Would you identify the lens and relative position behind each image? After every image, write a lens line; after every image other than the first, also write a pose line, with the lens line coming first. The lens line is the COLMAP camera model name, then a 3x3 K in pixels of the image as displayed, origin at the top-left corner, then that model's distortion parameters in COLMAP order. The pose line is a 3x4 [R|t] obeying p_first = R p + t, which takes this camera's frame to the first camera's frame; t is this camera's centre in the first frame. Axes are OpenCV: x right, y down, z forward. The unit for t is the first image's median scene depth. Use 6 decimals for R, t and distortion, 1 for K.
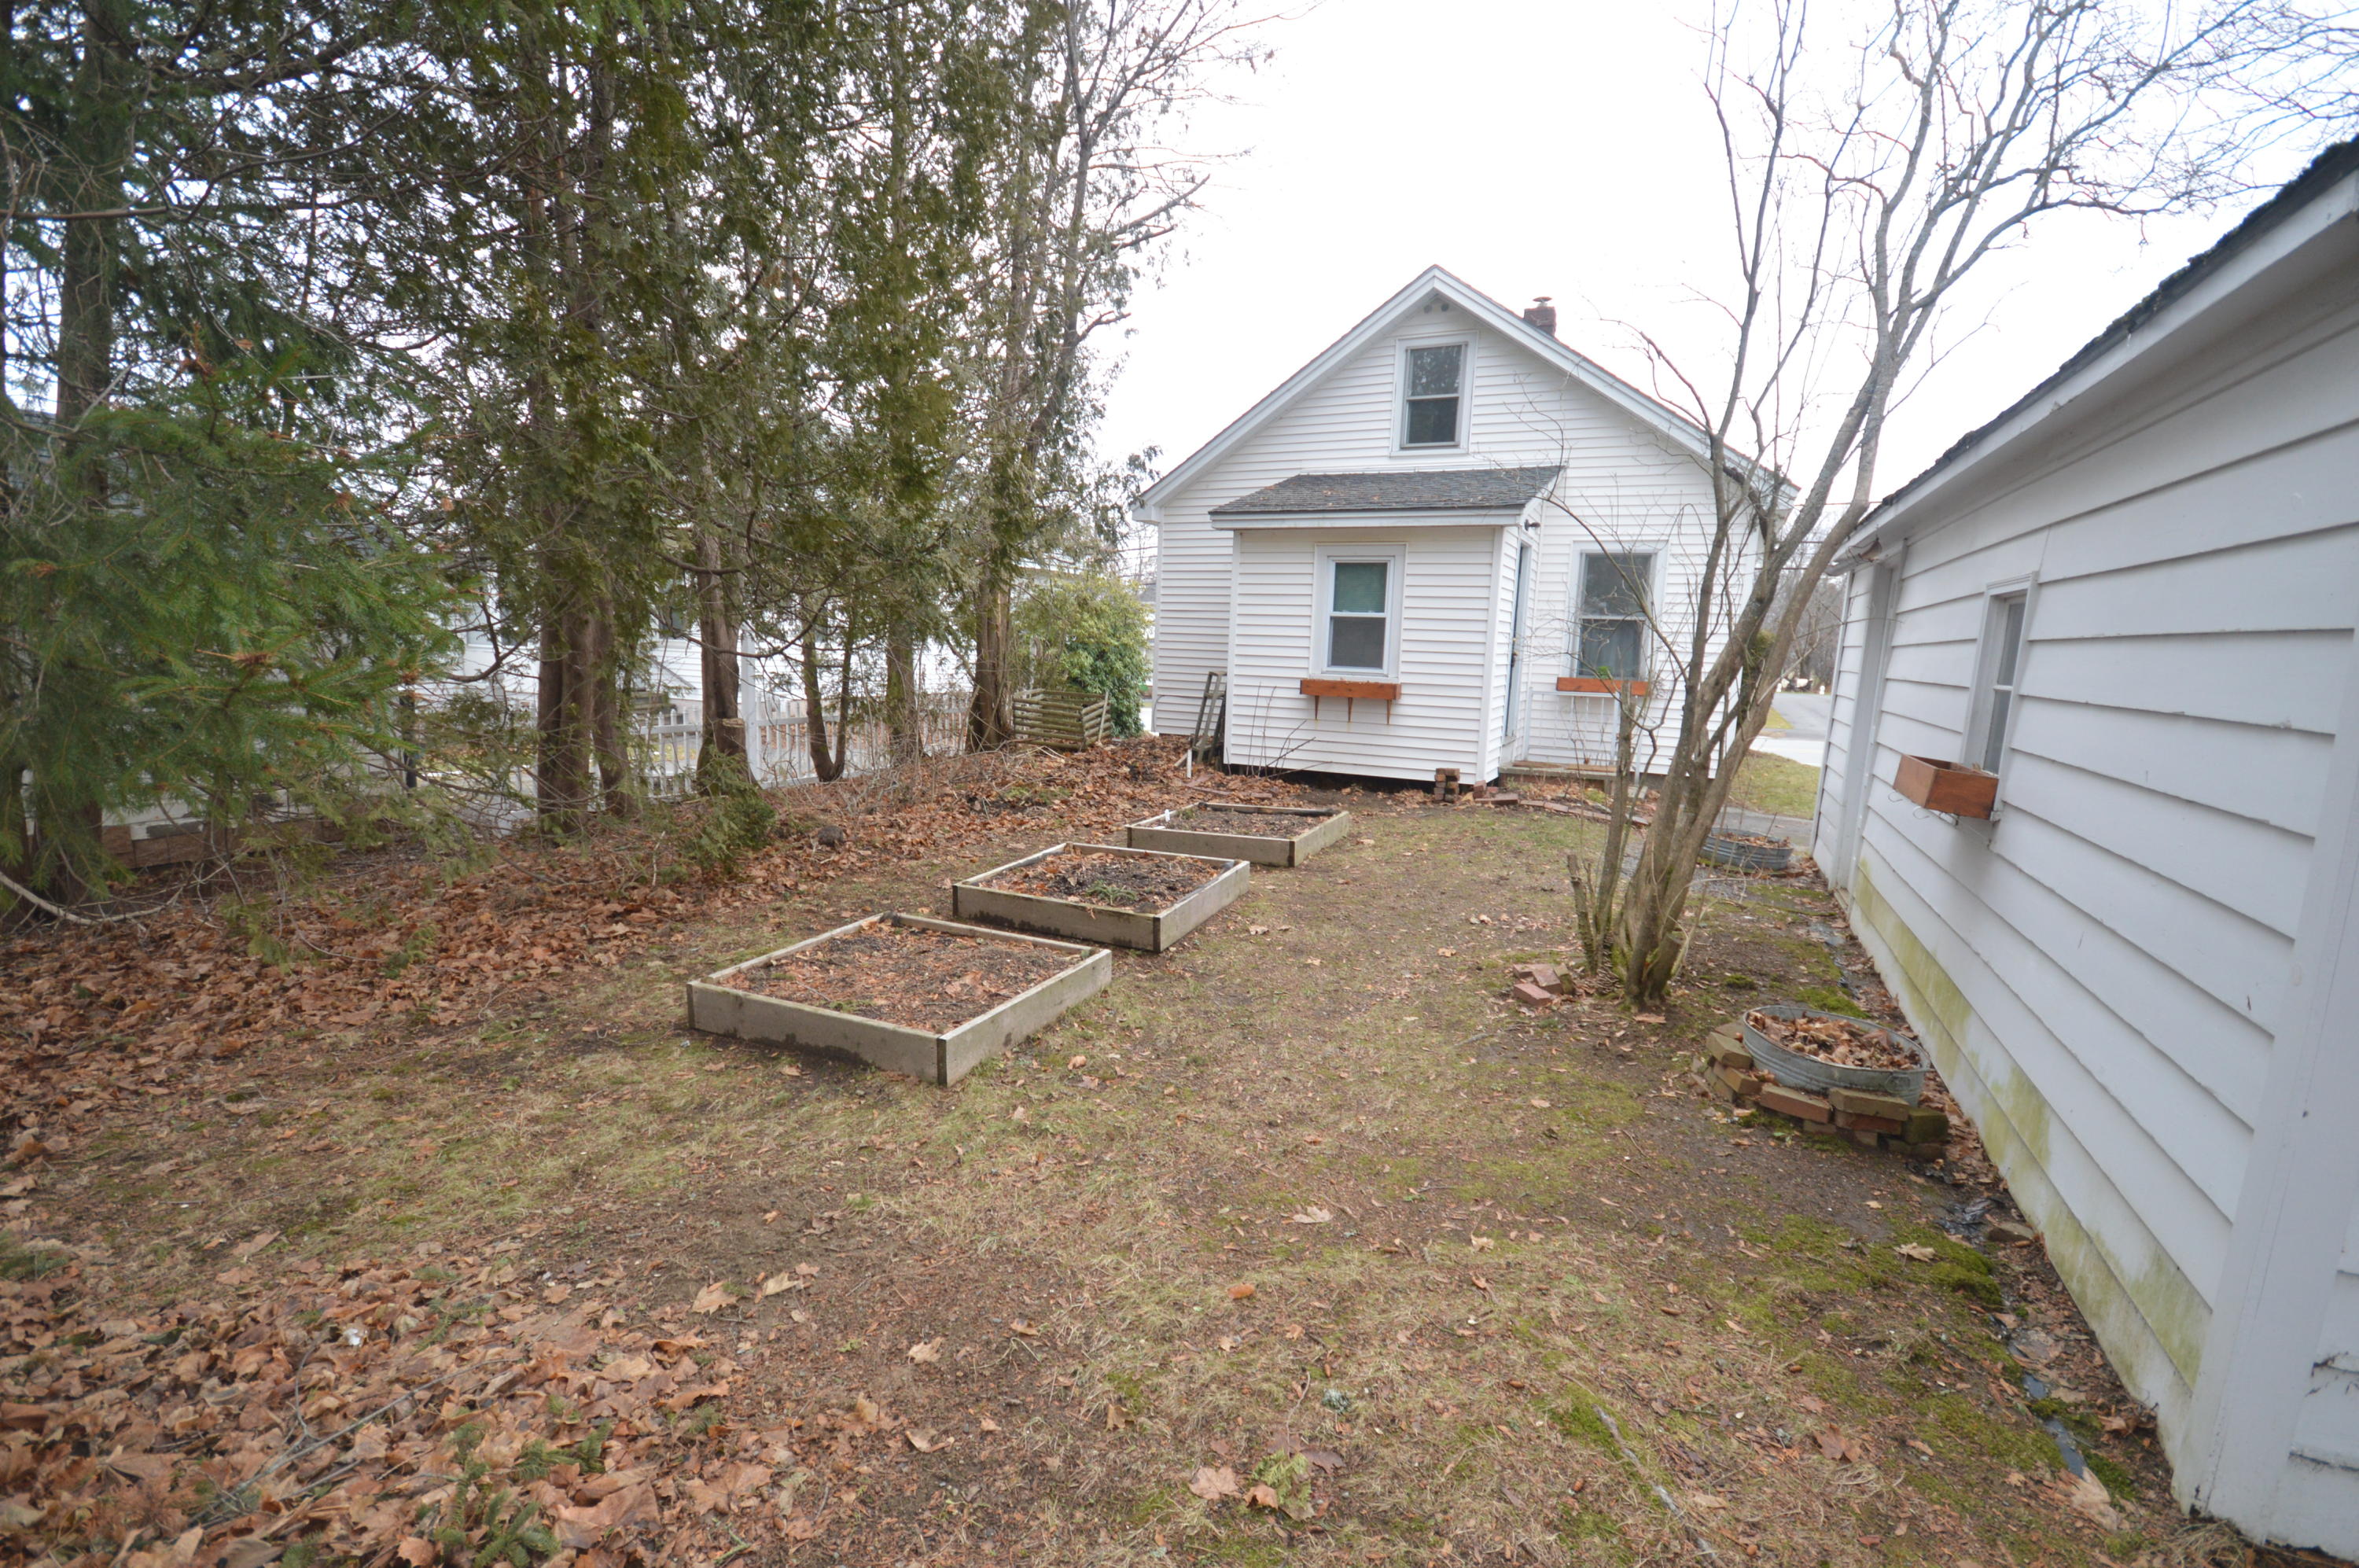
lens RADIAL K [[1044.7, 0, 1177.3], [0, 1044.7, 788.5], [0, 0, 1]] dist [0.004771, -0.005973]
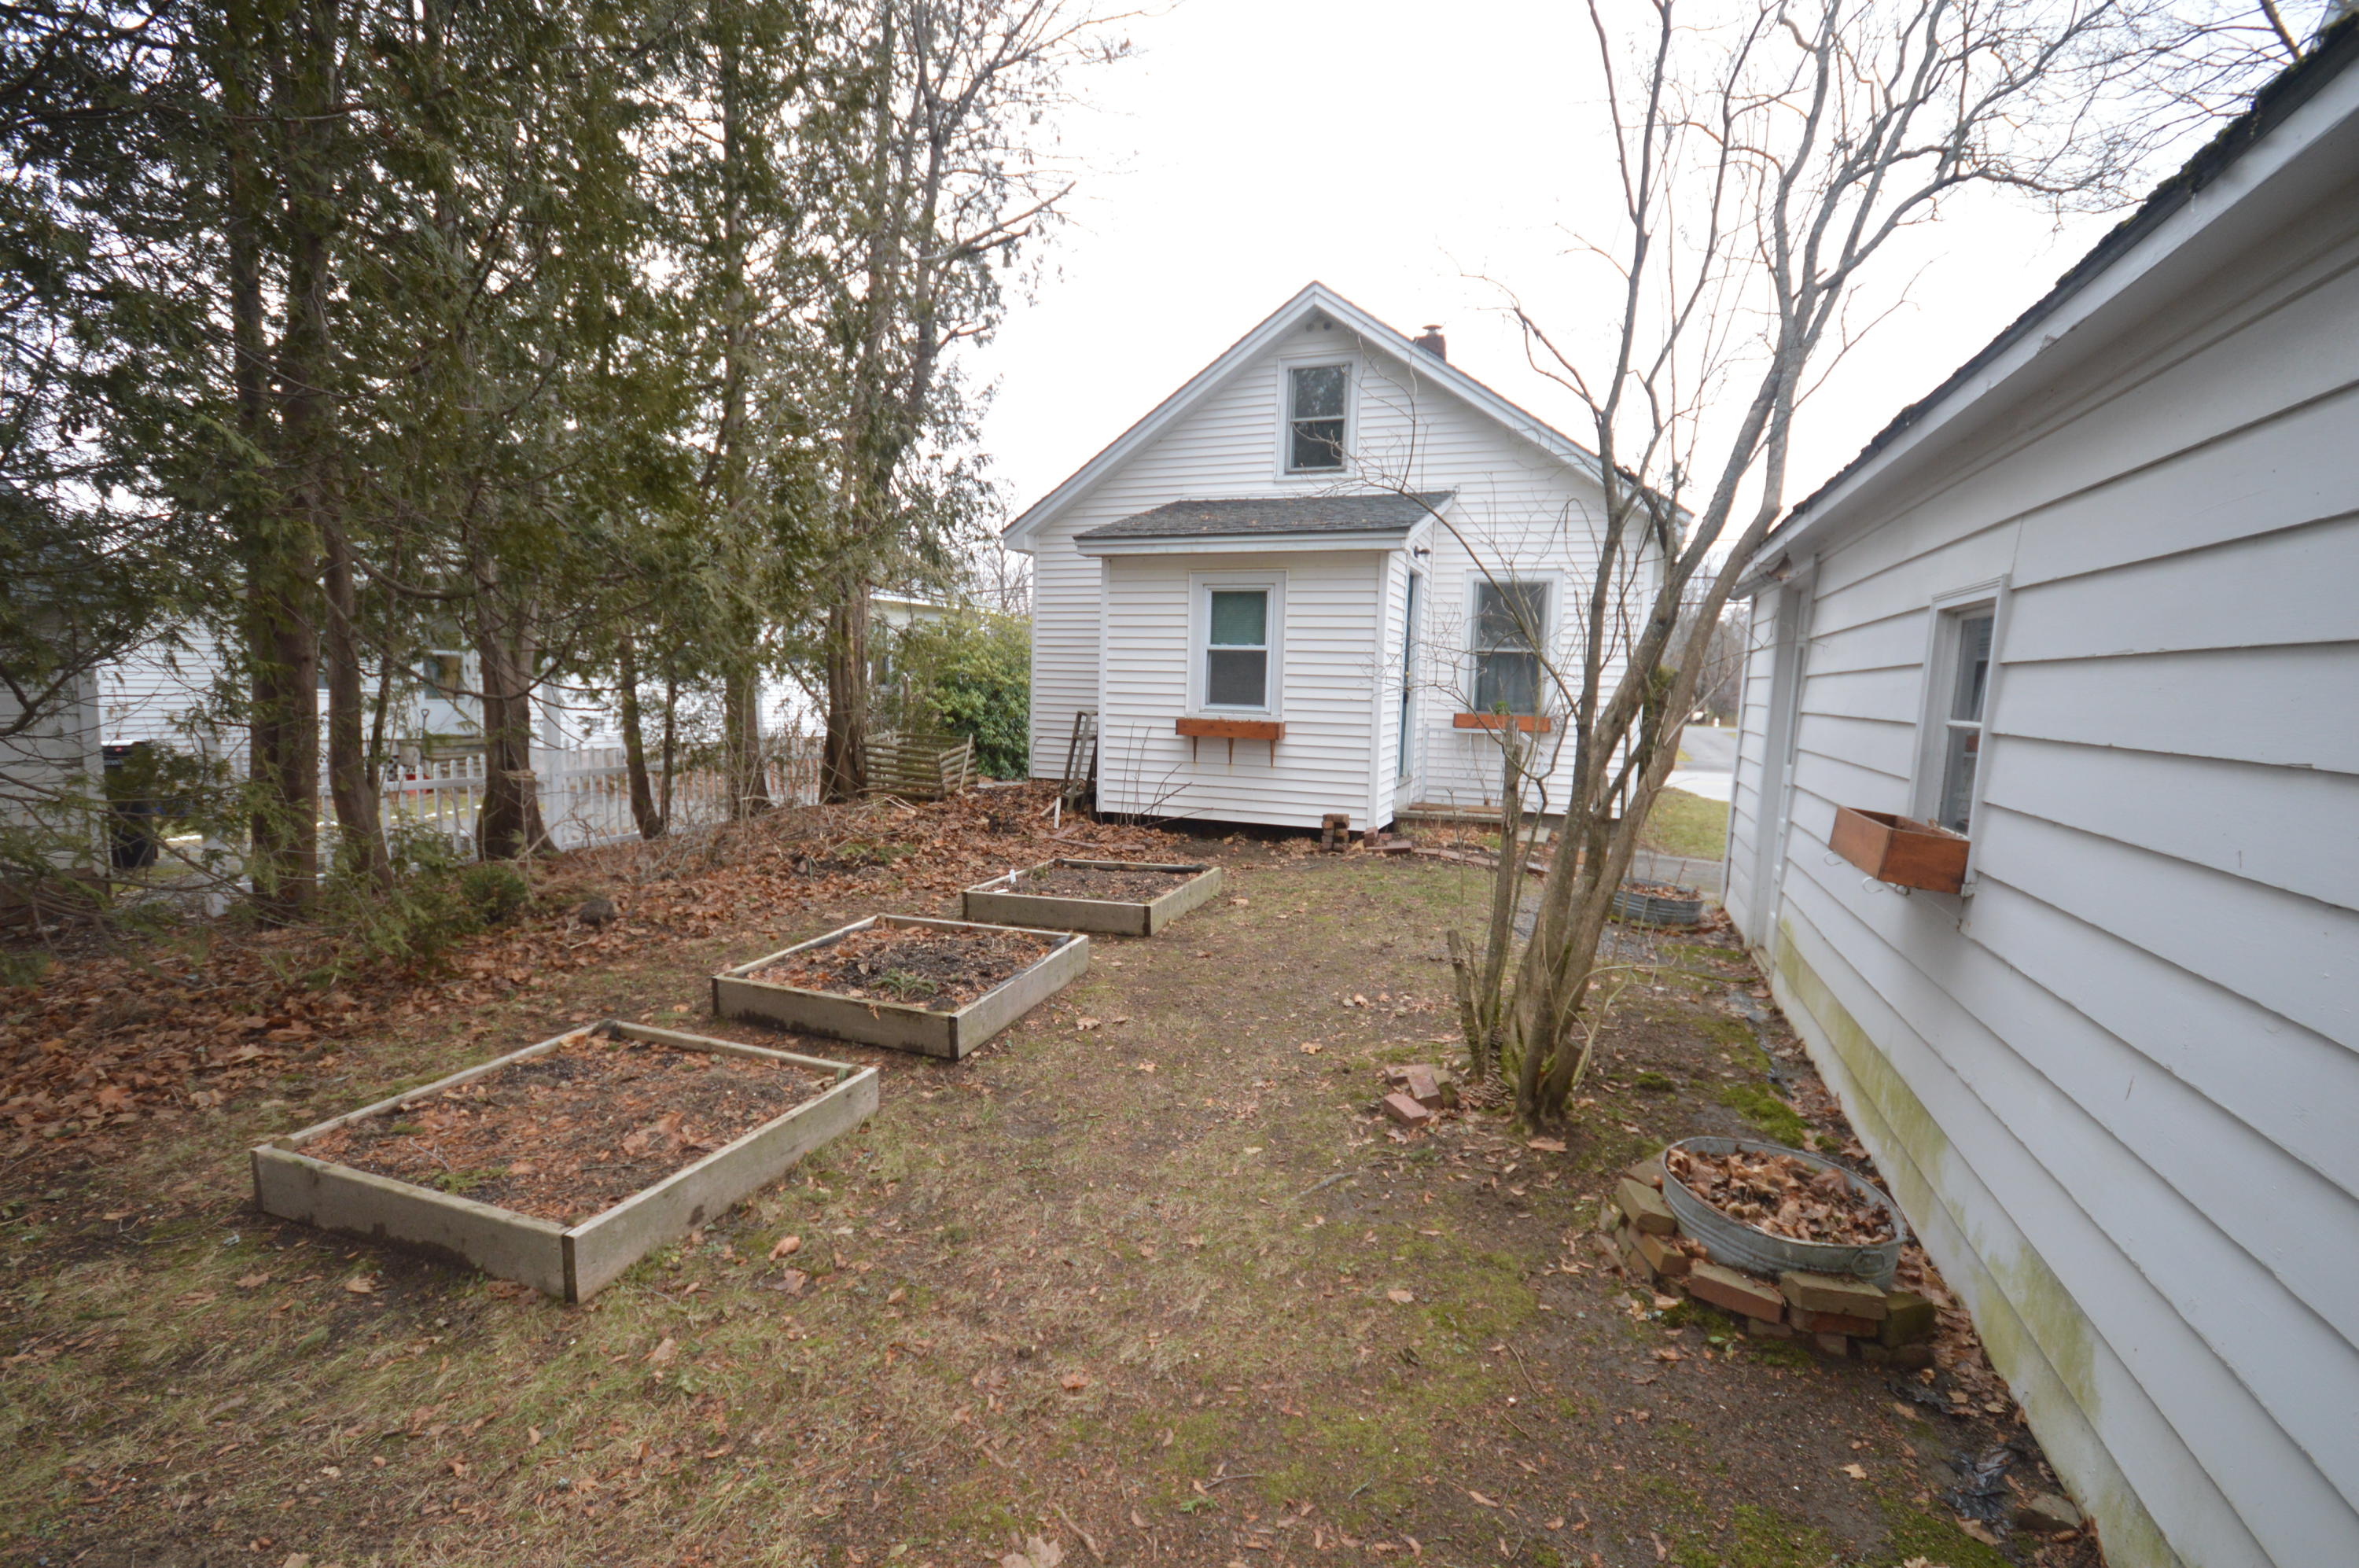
lens RADIAL K [[1044.7, 0, 1177.5], [0, 1044.7, 786.9], [0, 0, 1]] dist [0.004771, -0.005973]
pose [[0.997086, -0.014574, 0.074884, 0.095679], [0.017406, 0.999153, -0.037297, -0.020814], [-0.074276, 0.038492, 0.996495, 0.180050]]
